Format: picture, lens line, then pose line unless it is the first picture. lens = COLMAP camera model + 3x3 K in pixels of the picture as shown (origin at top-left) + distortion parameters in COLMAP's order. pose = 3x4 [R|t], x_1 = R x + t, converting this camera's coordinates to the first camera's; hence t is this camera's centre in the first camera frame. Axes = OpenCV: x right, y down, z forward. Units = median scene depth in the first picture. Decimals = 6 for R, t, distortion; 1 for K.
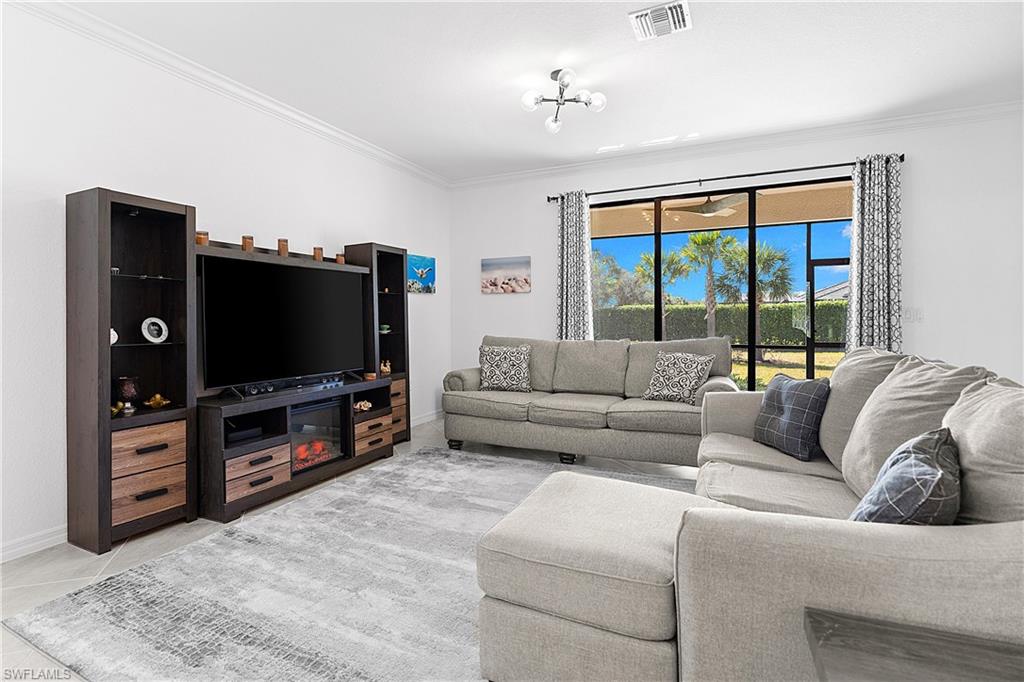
lens RADIAL K [[510.0, 0, 479.7], [0, 510.0, 328.2], [0, 0, 1]] dist [-0.003781, 0.001345]
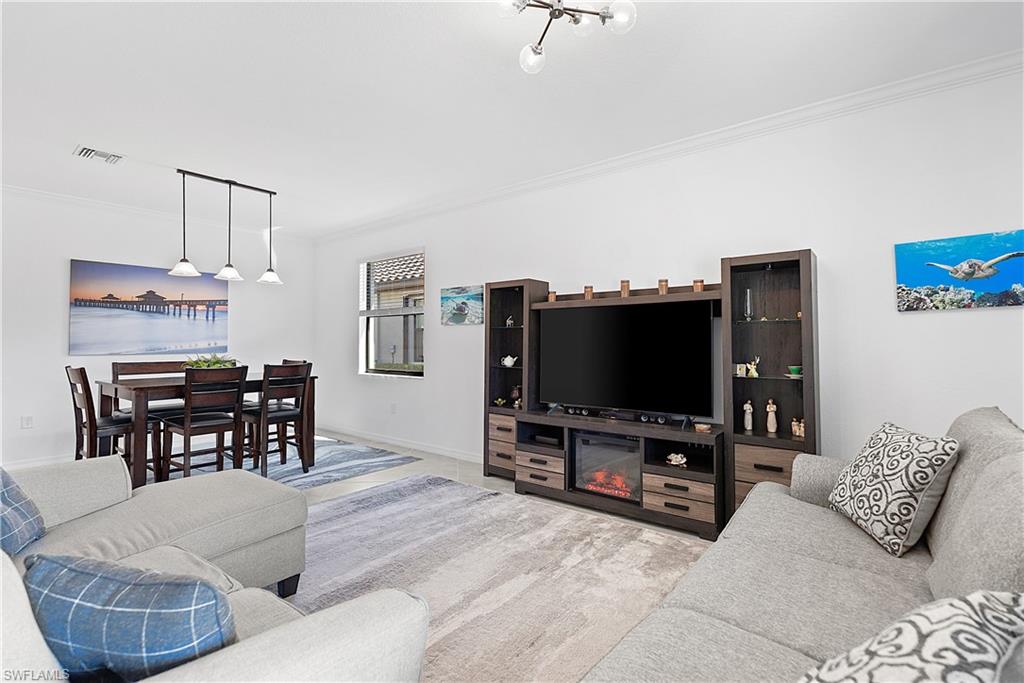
lens RADIAL K [[487.3, 0, 481.5], [0, 487.3, 329.8], [0, 0, 1]] dist [0.007955, -0.004462]
pose [[-0.227830, -0.015119, -0.973584, 0.693659], [-0.013134, 0.999836, -0.012453, -0.052447], [0.973612, 0.009950, -0.227991, 0.944670]]
